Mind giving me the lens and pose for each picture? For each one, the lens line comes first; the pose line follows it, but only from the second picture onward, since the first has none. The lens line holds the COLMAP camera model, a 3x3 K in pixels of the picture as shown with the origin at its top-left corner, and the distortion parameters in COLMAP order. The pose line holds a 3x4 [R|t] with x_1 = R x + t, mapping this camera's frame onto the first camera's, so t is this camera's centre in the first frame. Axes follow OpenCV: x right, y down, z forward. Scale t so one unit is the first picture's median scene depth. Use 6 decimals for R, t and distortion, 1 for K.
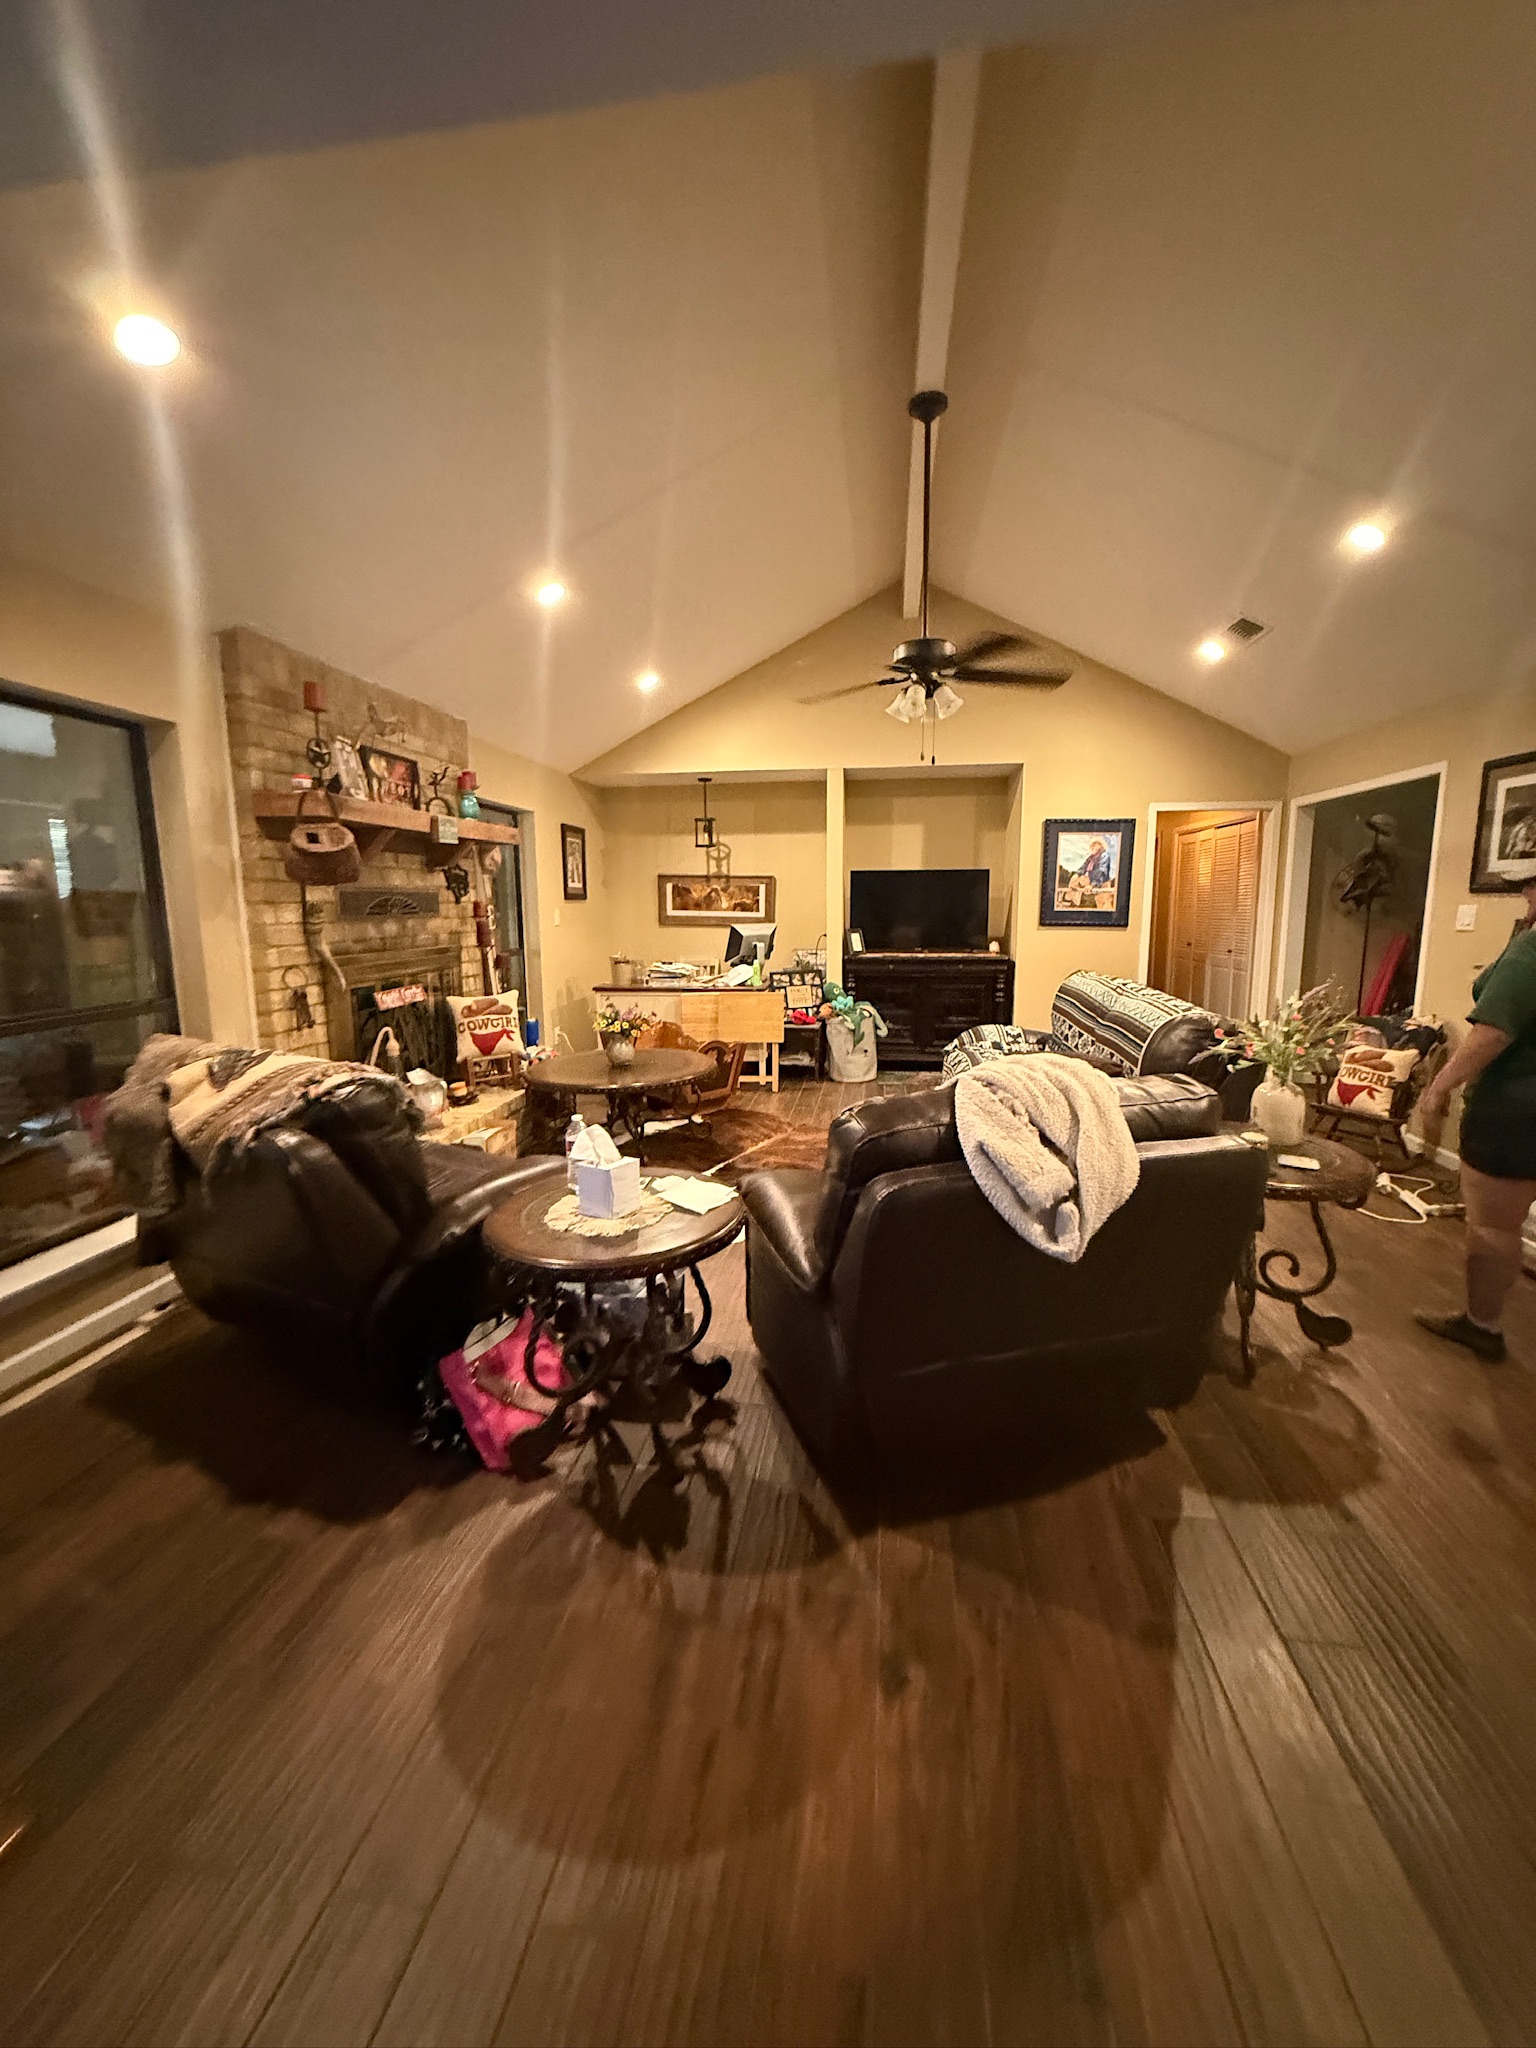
lens RADIAL K [[816.2, 0, 770.5], [0, 816.2, 1017.0], [0, 0, 1]] dist [-0.000032, -0.000021]
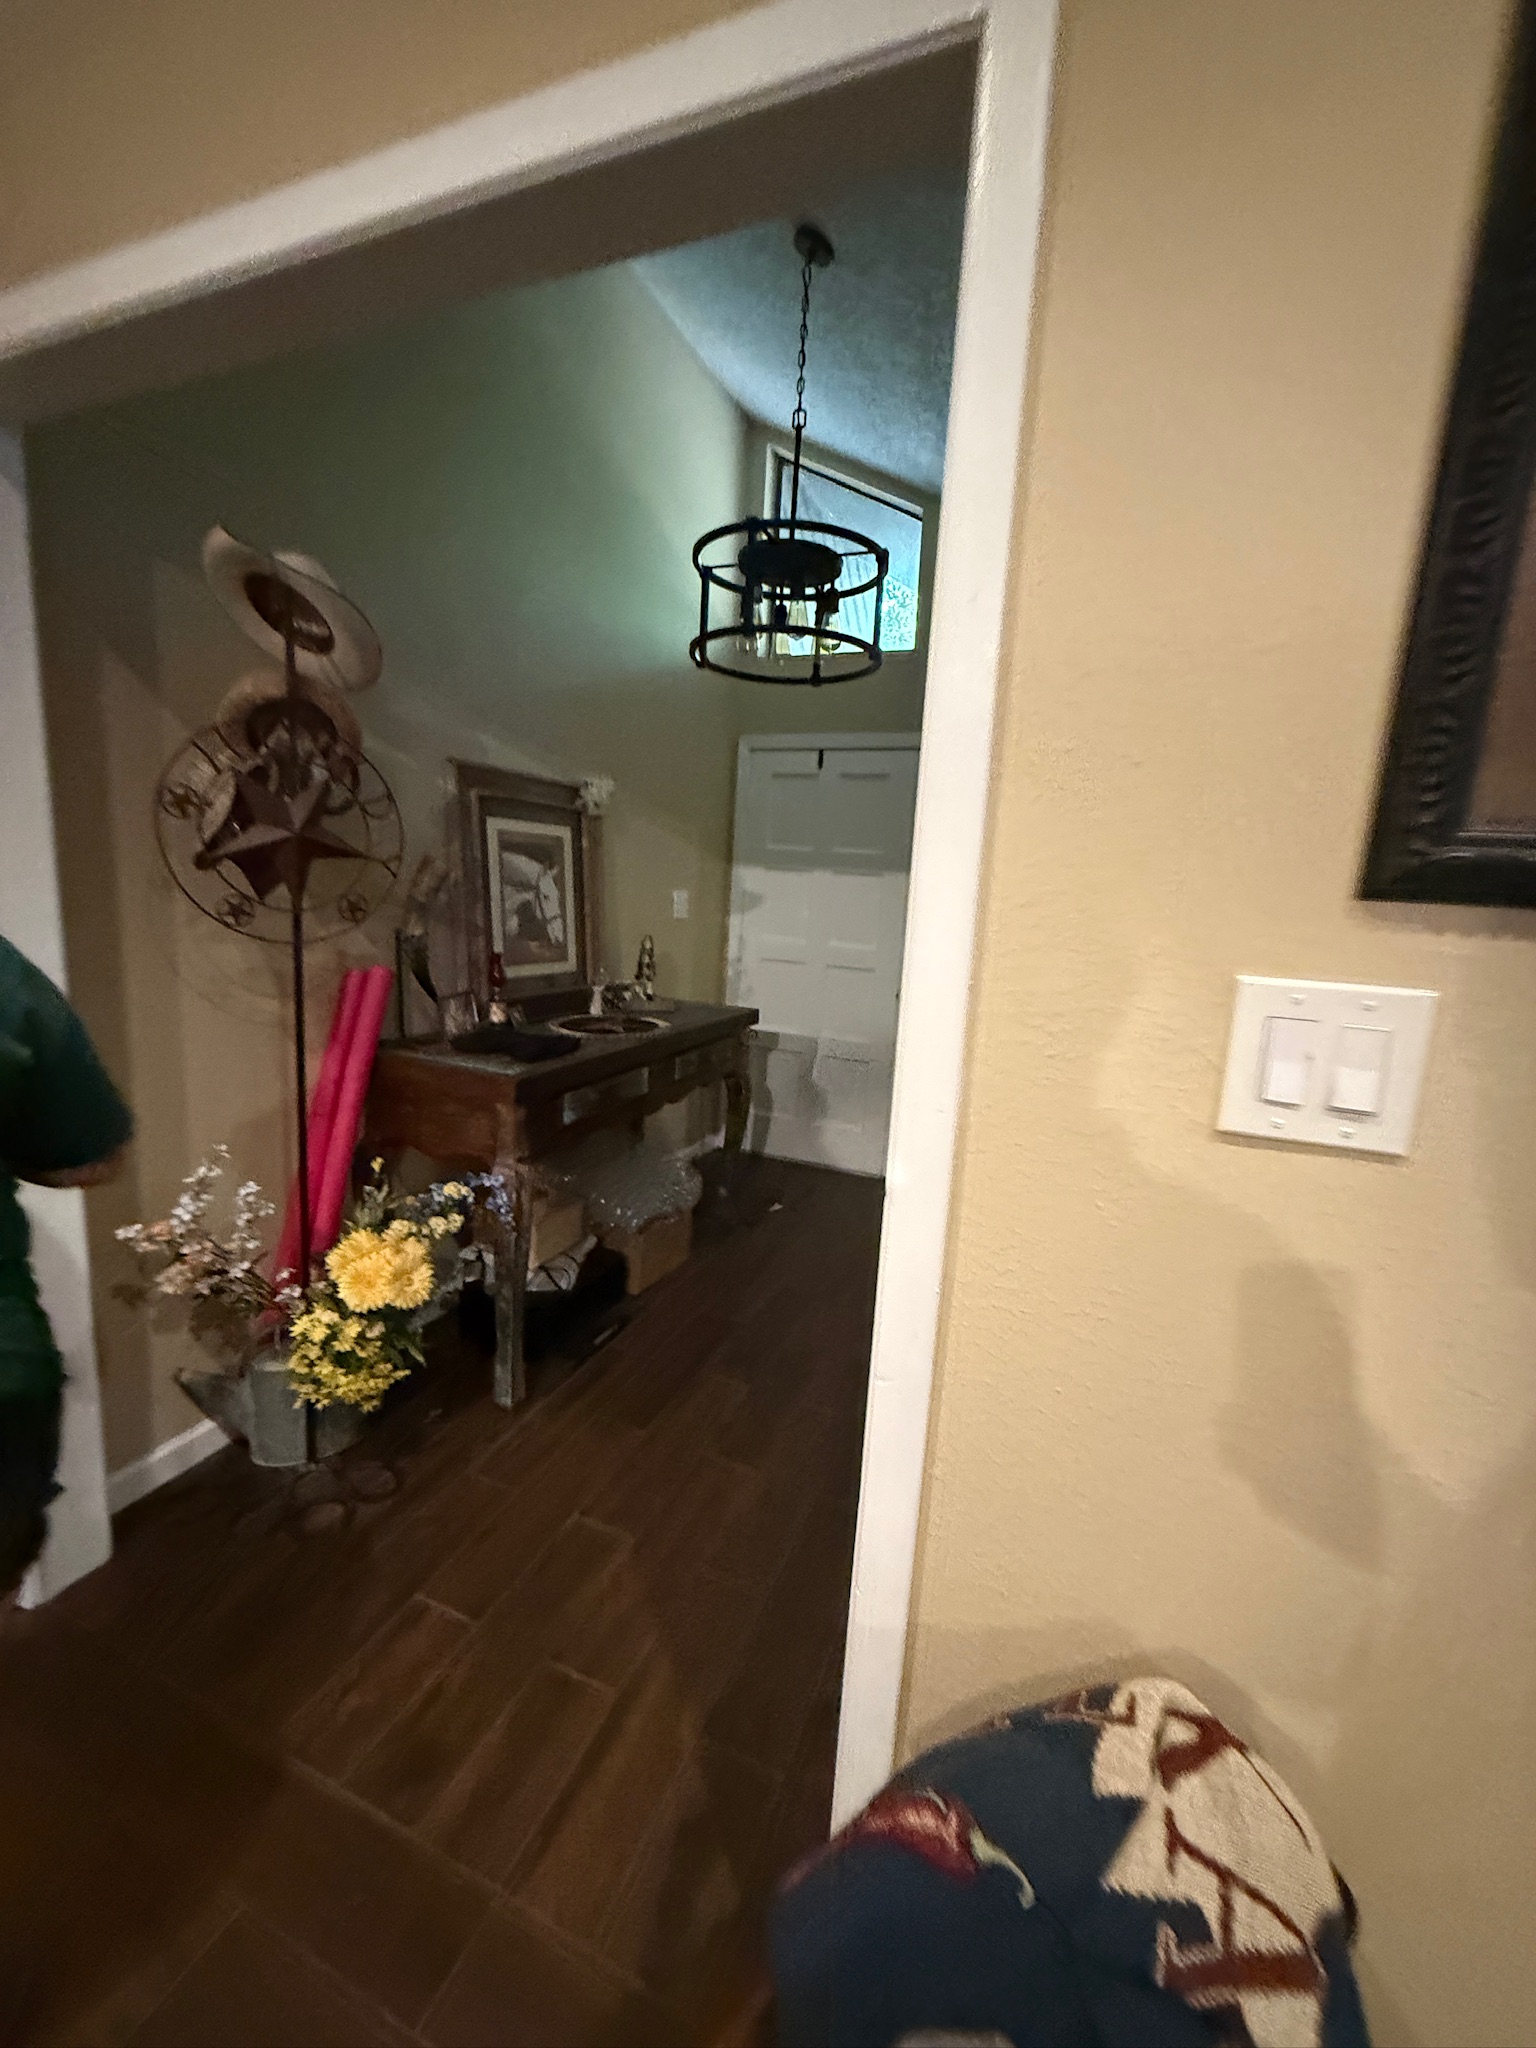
lens RADIAL K [[816.2, 0, 770.5], [0, 816.2, 1017.0], [0, 0, 1]] dist [-0.000032, -0.000021]
pose [[0.259051, -0.129323, 0.957167, 0.662250], [0.073379, 0.990767, 0.114003, -0.149232], [-0.963072, 0.040704, 0.266148, 1.022101]]
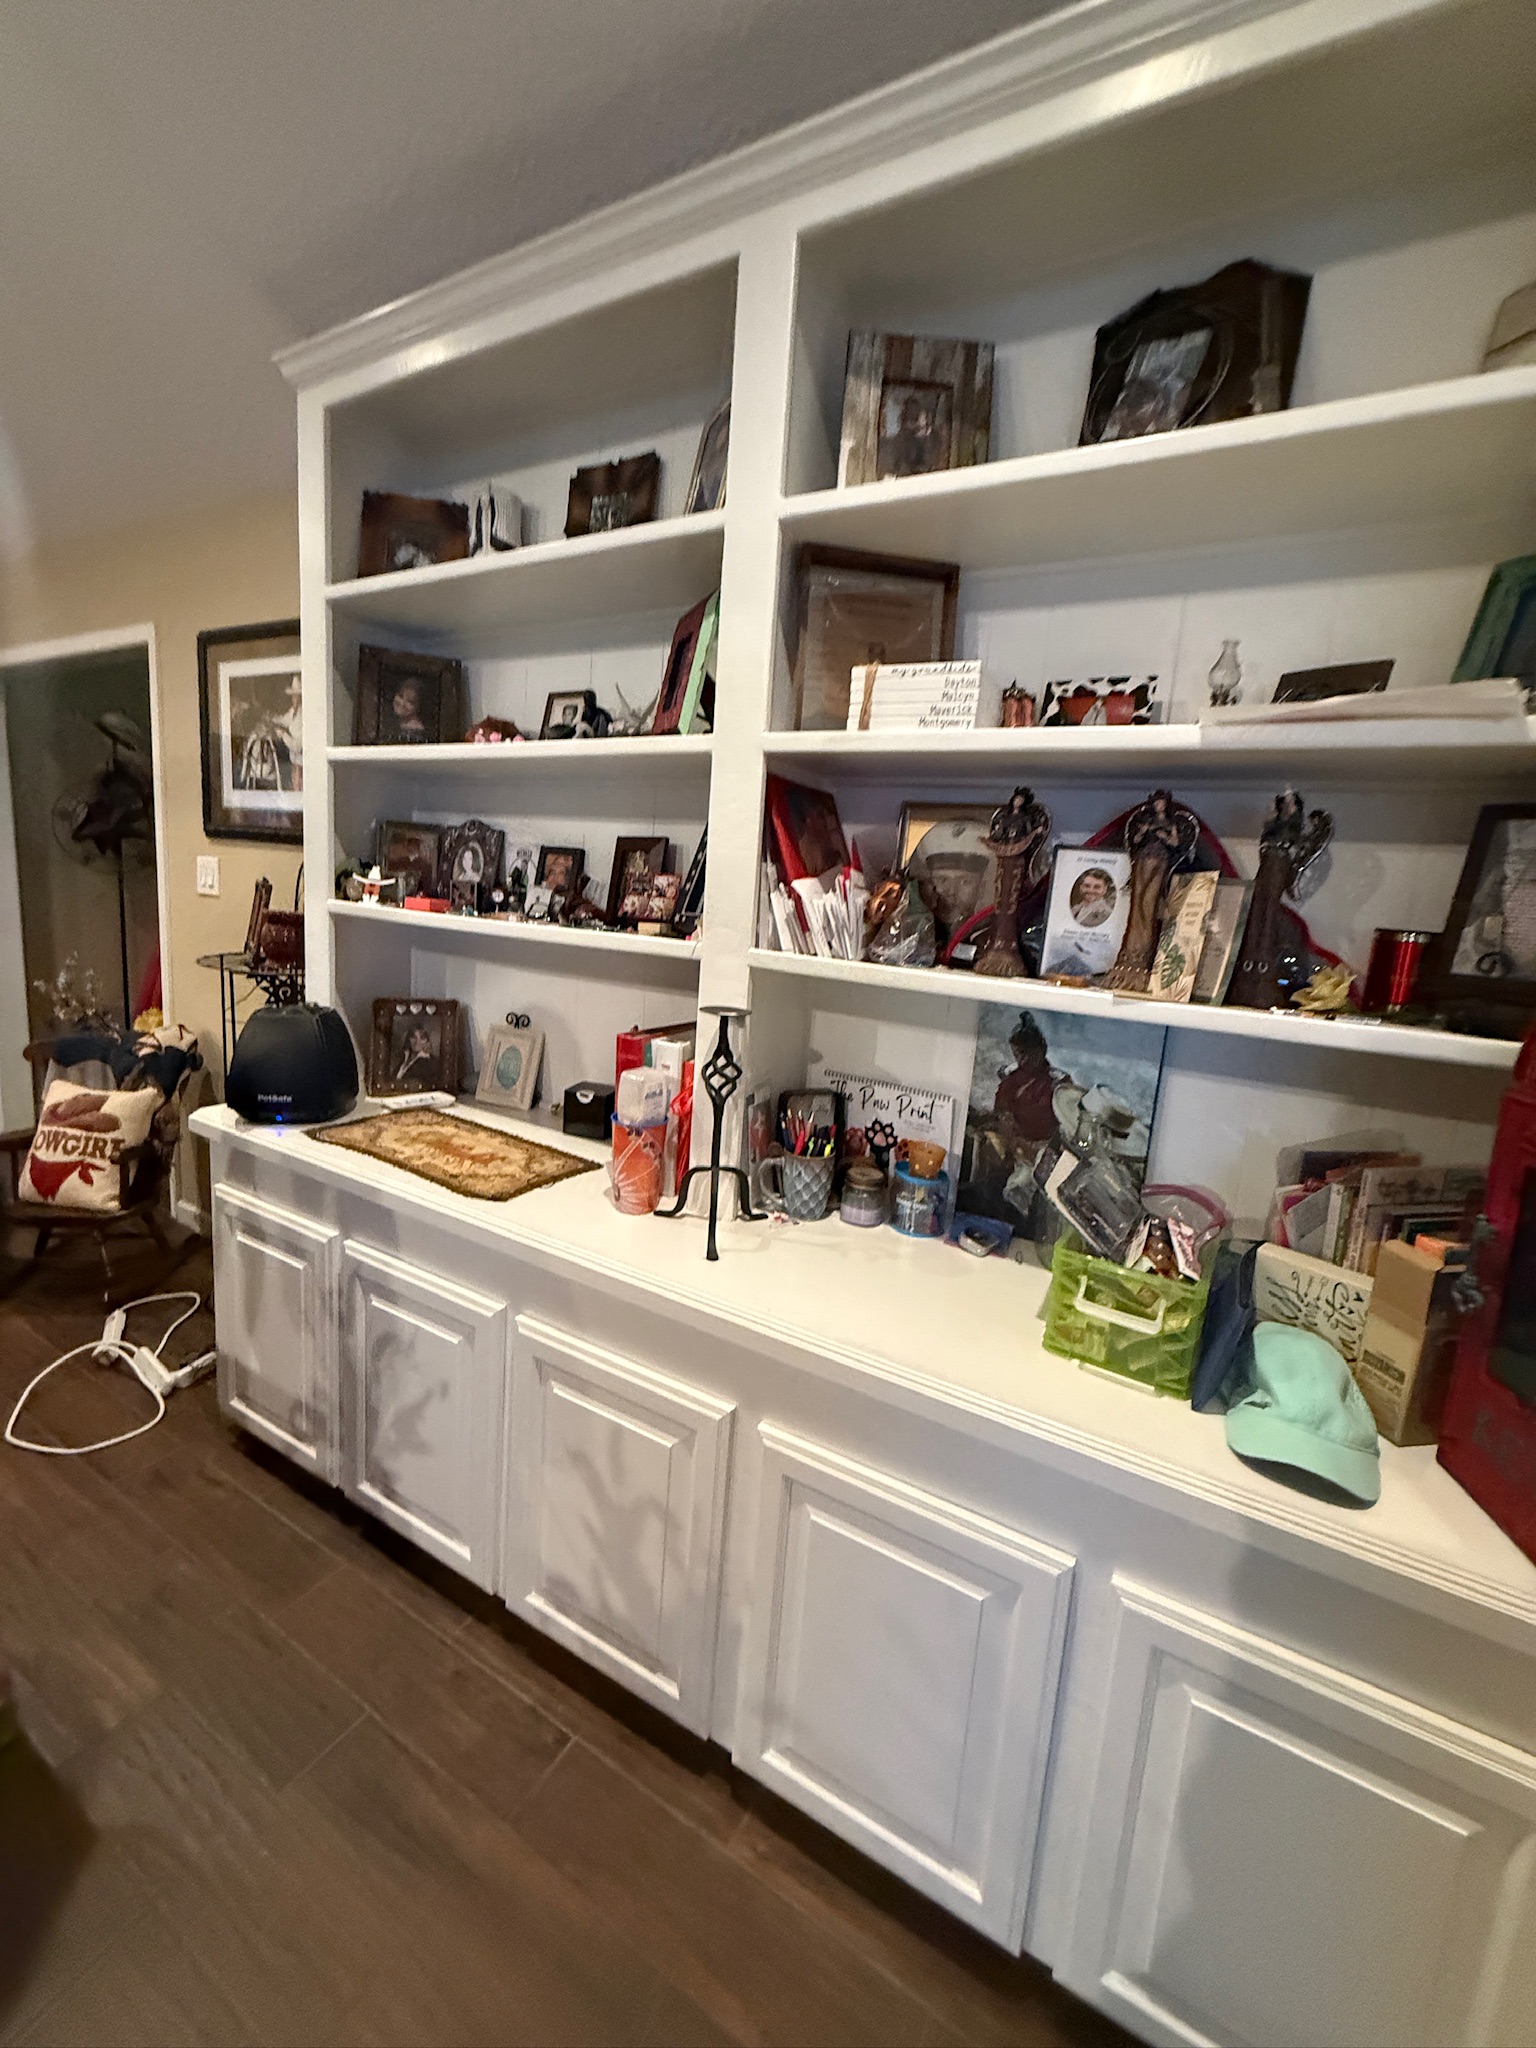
lens RADIAL K [[816.2, 0, 770.5], [0, 816.2, 1017.0], [0, 0, 1]] dist [-0.000032, -0.000021]
pose [[0.367582, -0.113369, 0.923055, 0.387313], [0.056907, 0.993424, 0.099350, -0.046348], [-0.928248, 0.016009, 0.371617, 0.327257]]
